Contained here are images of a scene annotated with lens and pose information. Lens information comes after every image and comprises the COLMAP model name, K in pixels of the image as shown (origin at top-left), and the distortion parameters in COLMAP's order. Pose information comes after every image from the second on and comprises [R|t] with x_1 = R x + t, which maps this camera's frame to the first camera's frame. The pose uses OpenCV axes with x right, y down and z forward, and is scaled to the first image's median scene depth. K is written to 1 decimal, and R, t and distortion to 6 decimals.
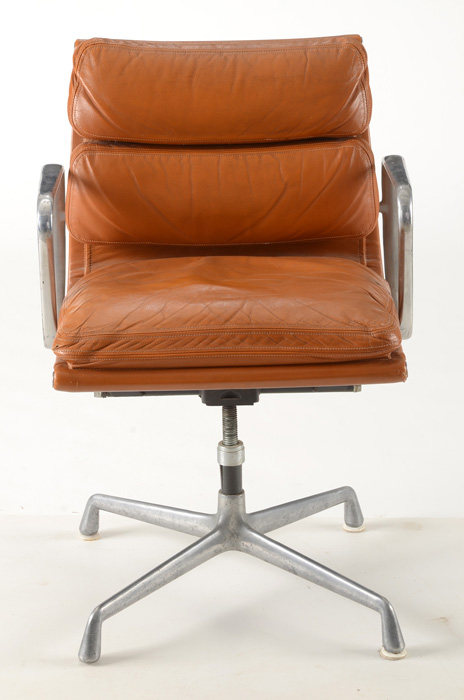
lens RADIAL K [[2187.3, 0, 228.4], [0, 2187.3, 348.3], [0, 0, 1]] dist [0.591956, 0.000000]
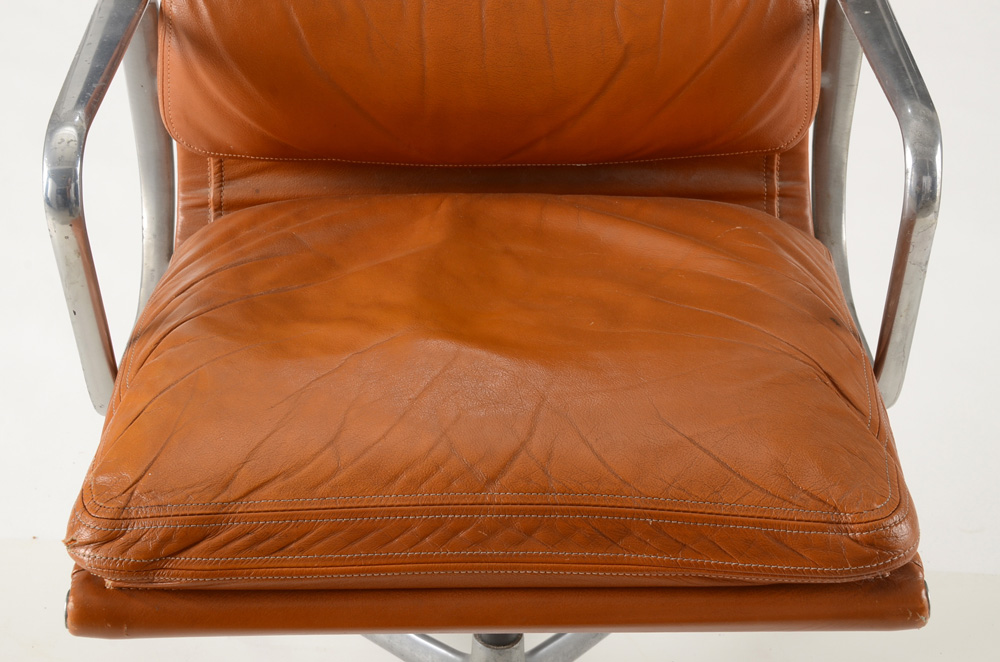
lens RADIAL K [[1738.3, 0, 494.2], [0, 1738.3, 332.4], [0, 0, 1]] dist [0.239656, 0.000000]
pose [[0.999841, 0.017776, -0.001270, -0.000268], [-0.016856, 0.966437, 0.256350, -0.118285], [0.005784, -0.256288, 0.966583, 0.666438]]
